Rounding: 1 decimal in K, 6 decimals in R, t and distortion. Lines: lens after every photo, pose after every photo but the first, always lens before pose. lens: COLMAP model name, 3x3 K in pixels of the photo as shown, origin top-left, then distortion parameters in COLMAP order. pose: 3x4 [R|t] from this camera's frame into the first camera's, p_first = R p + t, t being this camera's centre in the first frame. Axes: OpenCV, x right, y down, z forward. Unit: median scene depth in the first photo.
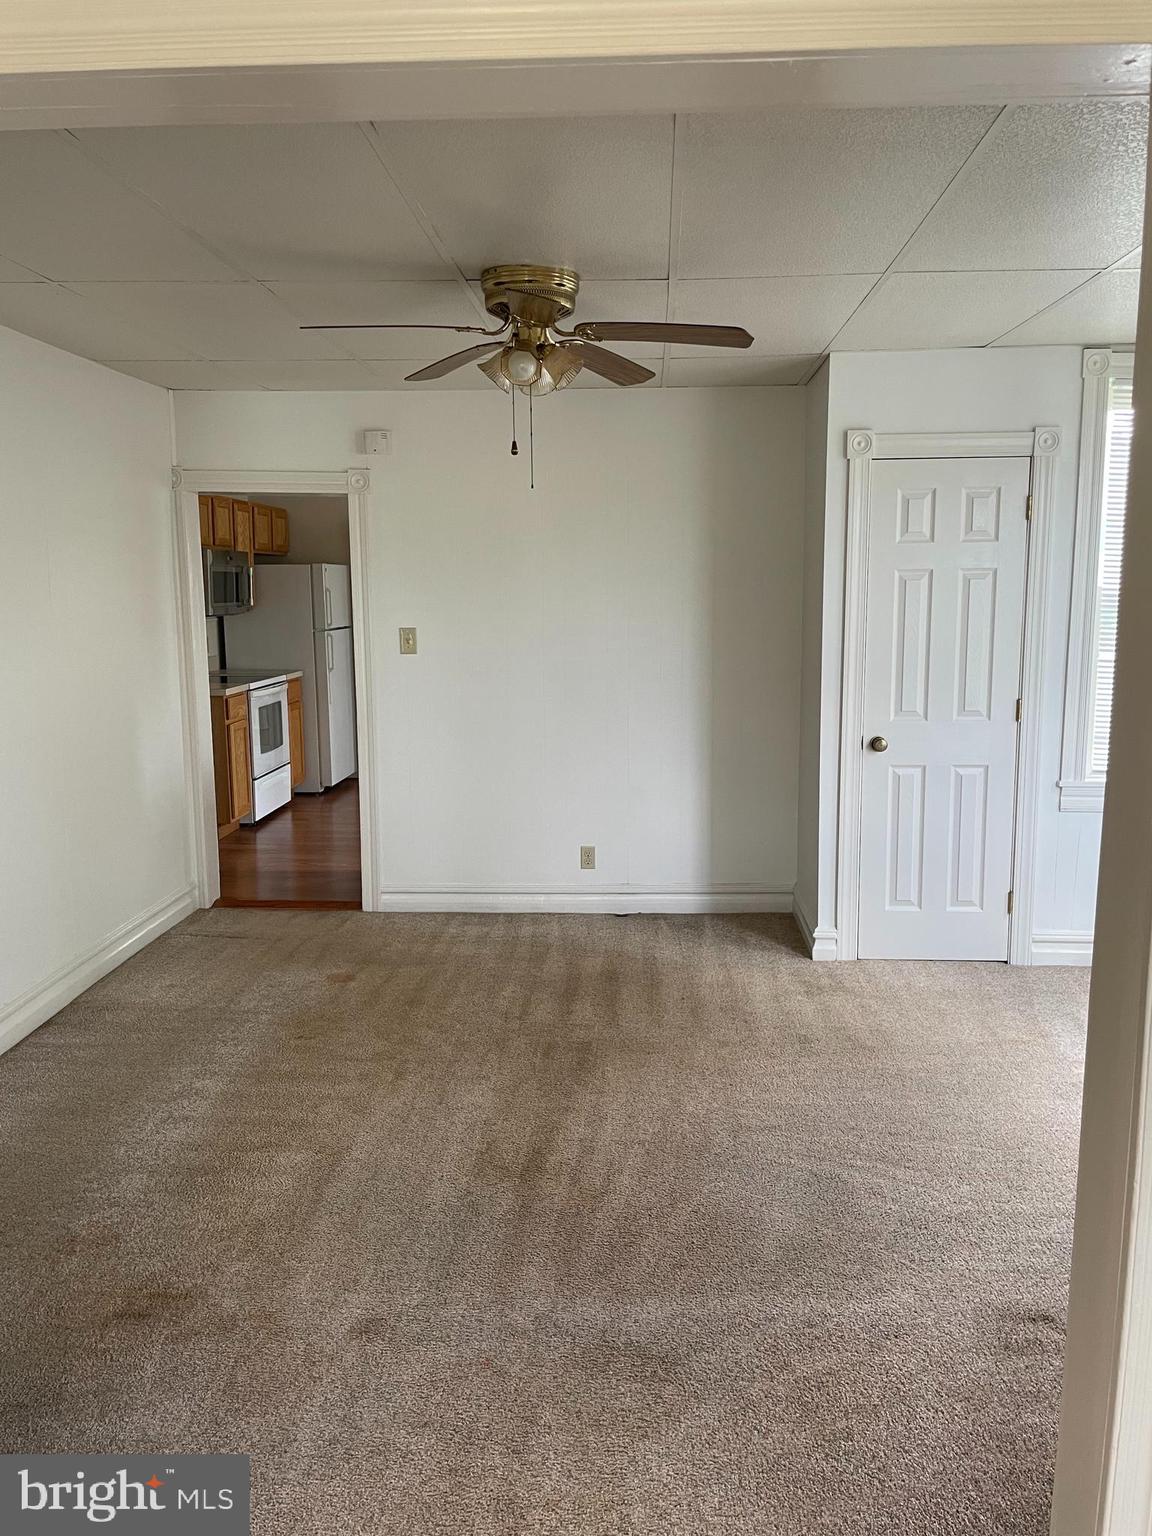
lens RADIAL K [[1163.5, 0, 581.3], [0, 1163.5, 764.3], [0, 0, 1]] dist [0.000101, -0.001253]
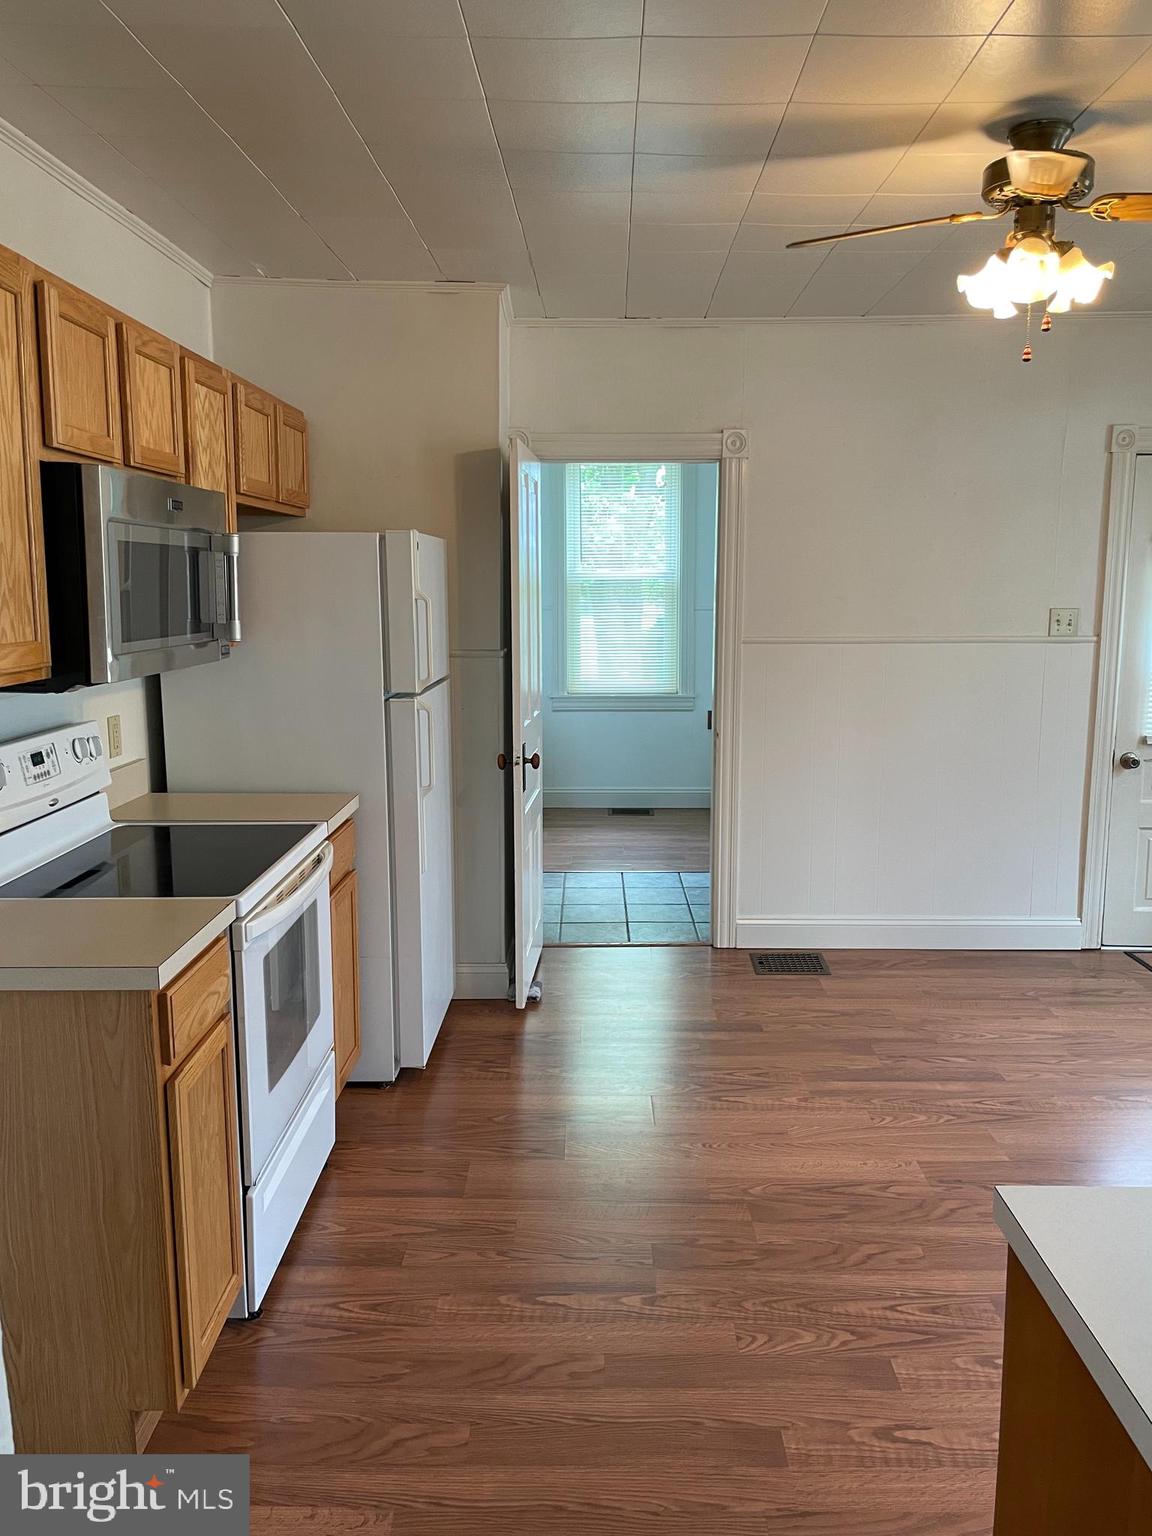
lens RADIAL K [[1163.5, 0, 574.0], [0, 1163.5, 767.2], [0, 0, 1]] dist [0.000101, -0.001253]
pose [[0.999363, 0.002428, 0.035598, -0.188586], [-0.002575, 0.999988, 0.004066, -0.097501], [-0.035587, -0.004155, 0.999358, 0.627340]]
